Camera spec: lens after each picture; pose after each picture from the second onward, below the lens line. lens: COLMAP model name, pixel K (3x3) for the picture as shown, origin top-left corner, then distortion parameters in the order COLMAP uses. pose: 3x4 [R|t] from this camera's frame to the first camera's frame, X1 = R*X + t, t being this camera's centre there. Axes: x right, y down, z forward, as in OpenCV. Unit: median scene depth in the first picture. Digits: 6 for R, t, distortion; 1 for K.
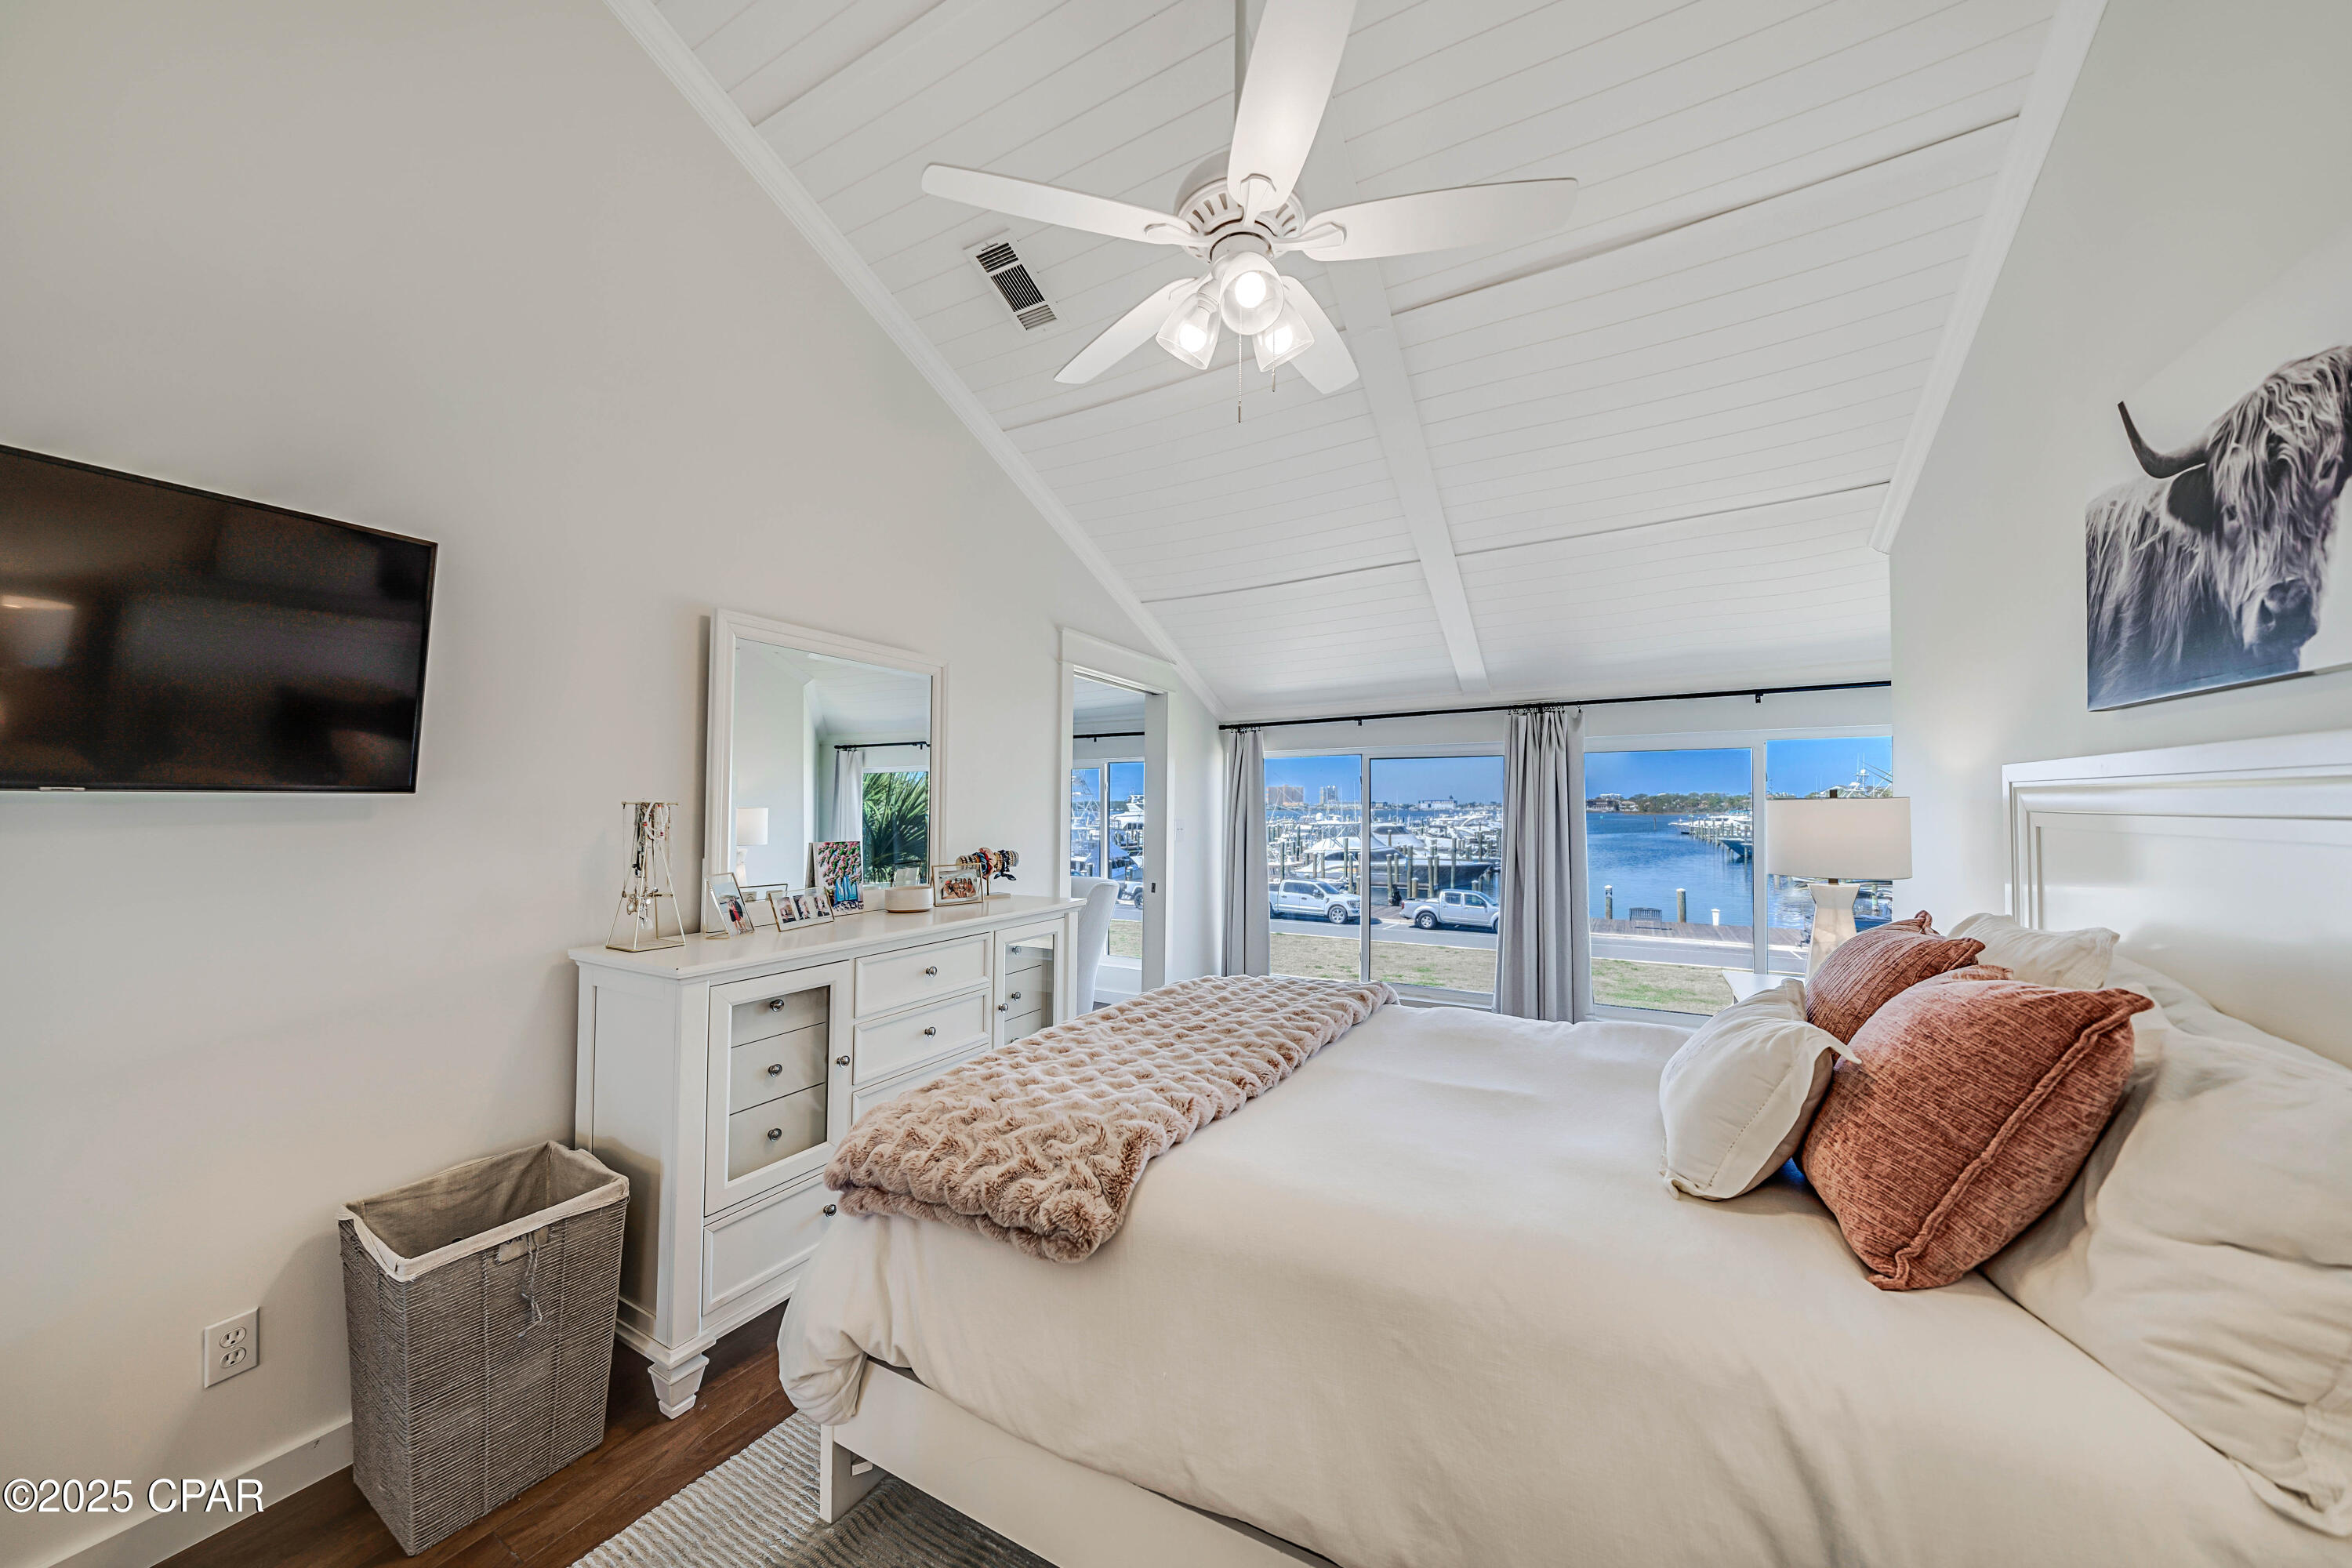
lens RADIAL K [[821.7, 0, 1176.0], [0, 821.7, 784.0], [0, 0, 1]] dist [0.020542, 0.000209]
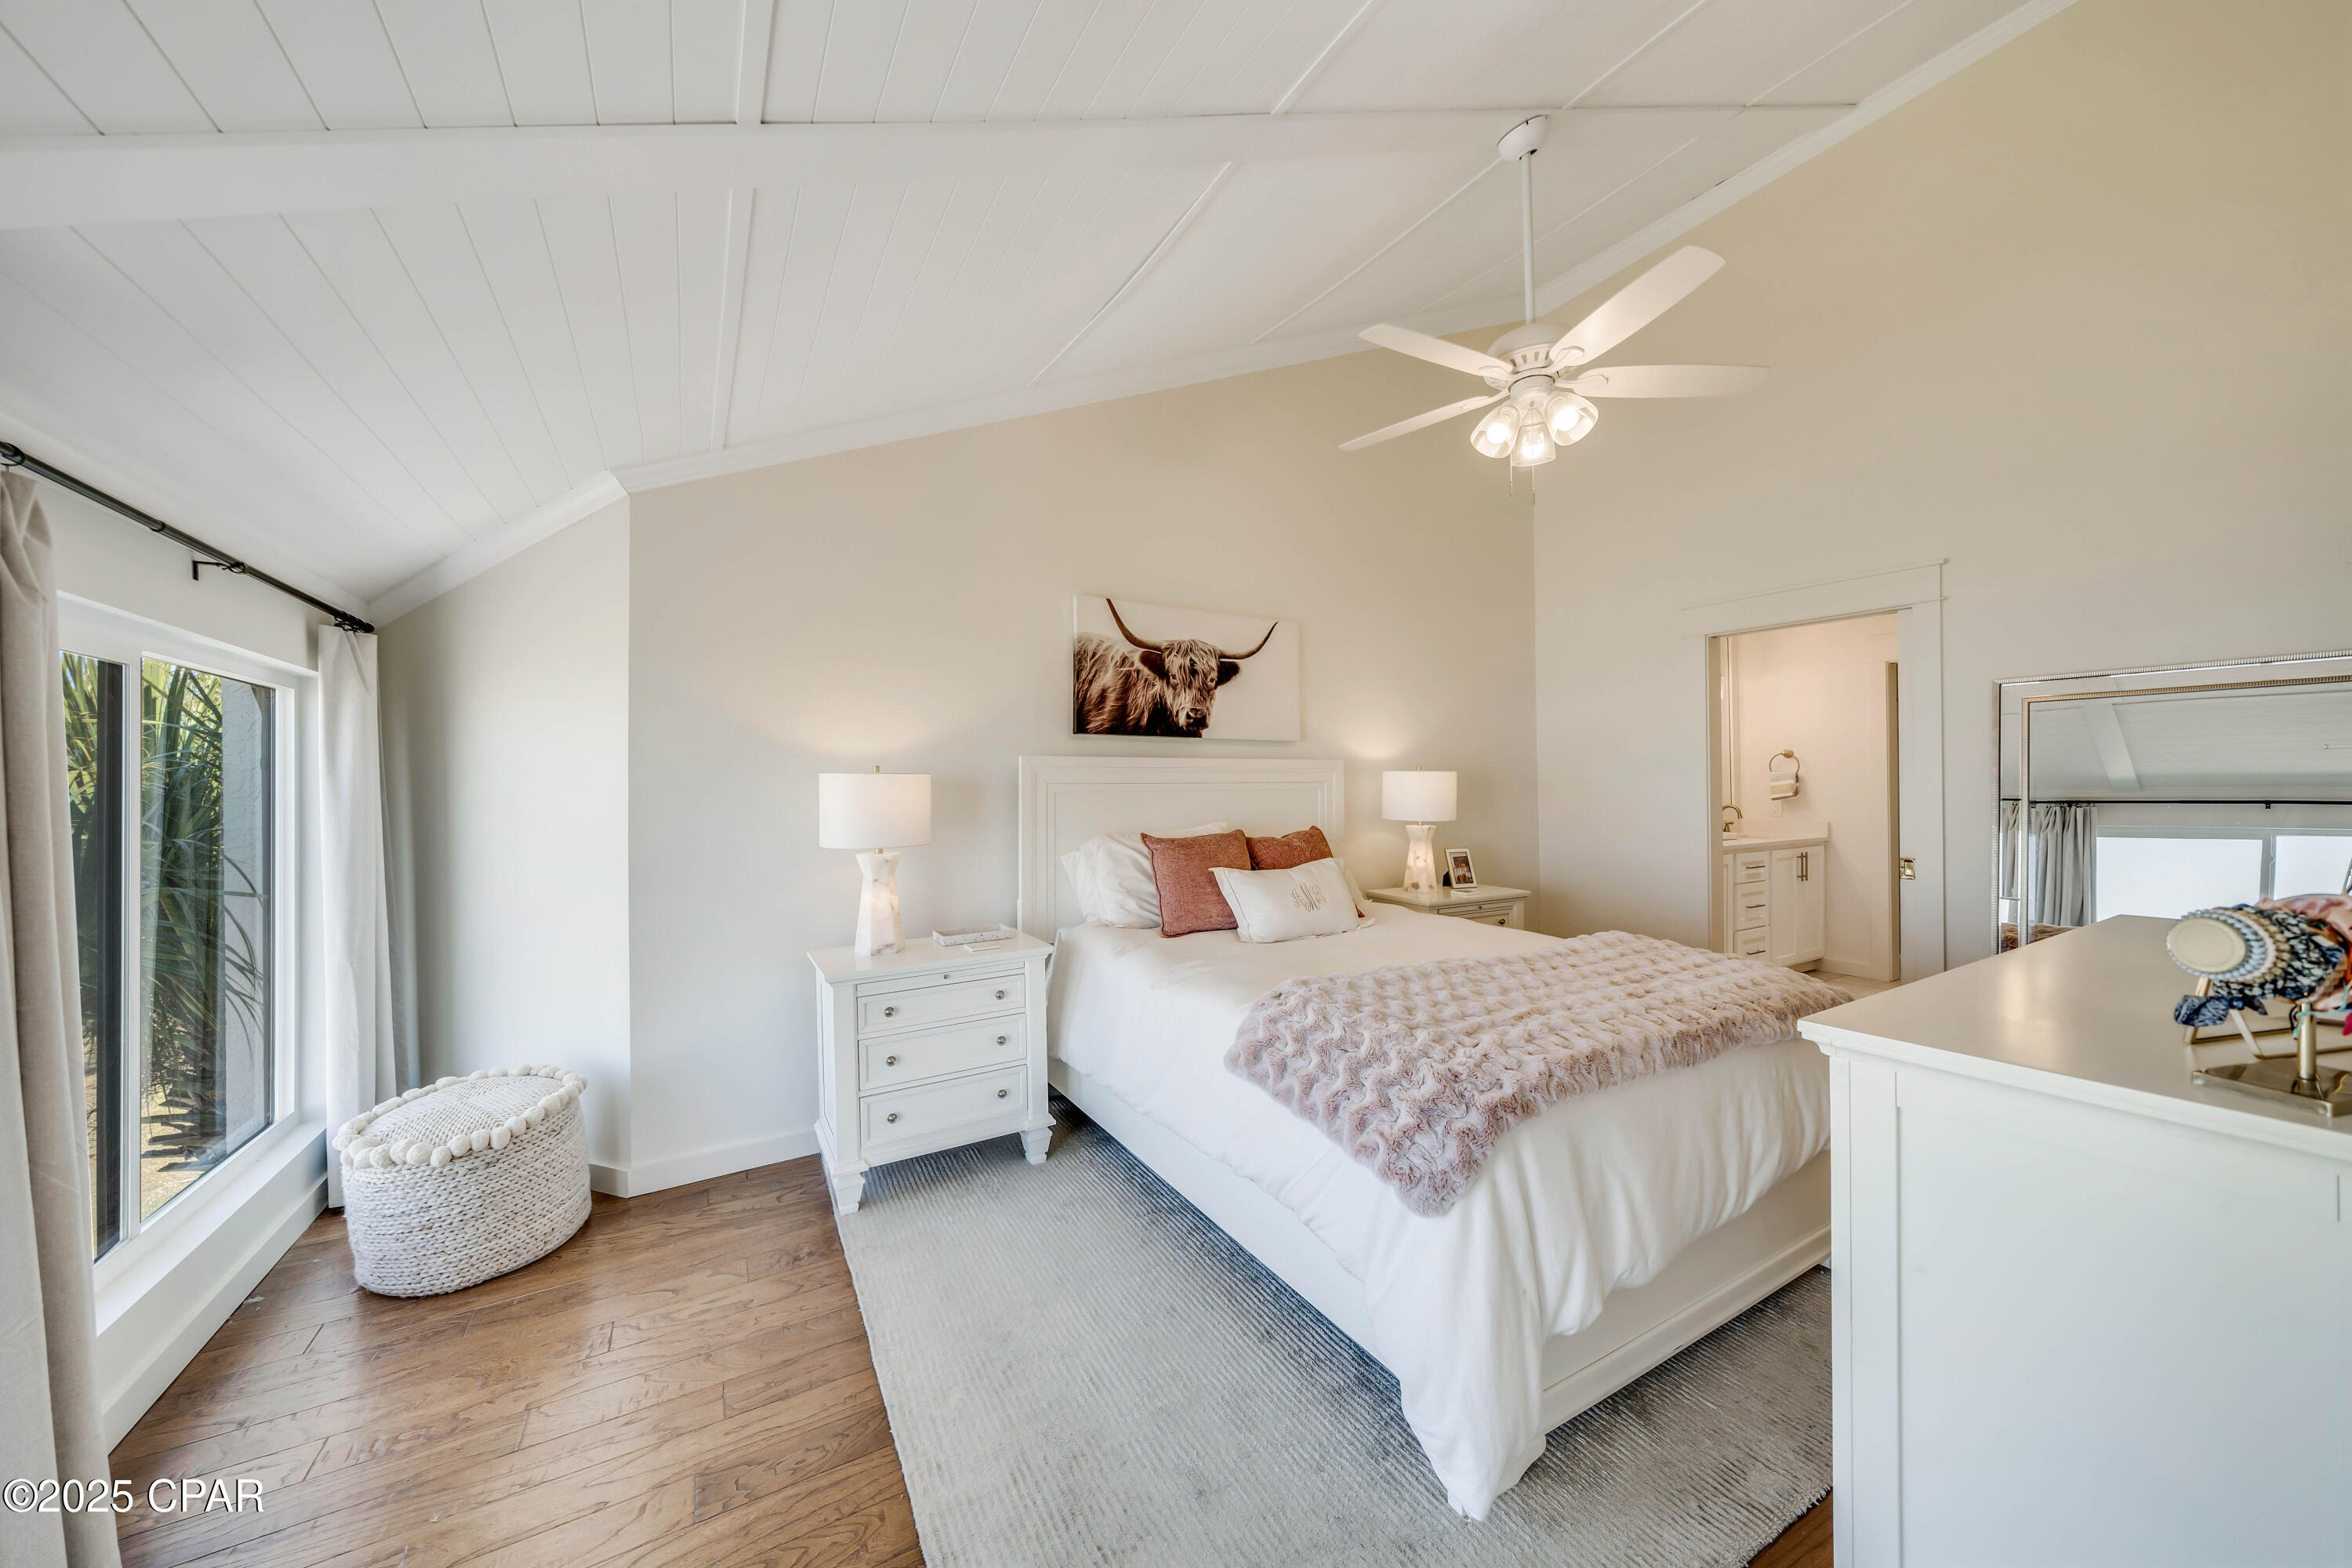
lens RADIAL K [[822.8, 0, 1164.4], [0, 822.8, 780.7], [0, 0, 1]] dist [-0.000408, -0.000113]
pose [[-0.848755, 0.020727, 0.528380, -0.144113], [0.001818, 0.999340, -0.036281, 0.106396], [-0.528783, -0.029833, -0.848232, 2.813569]]
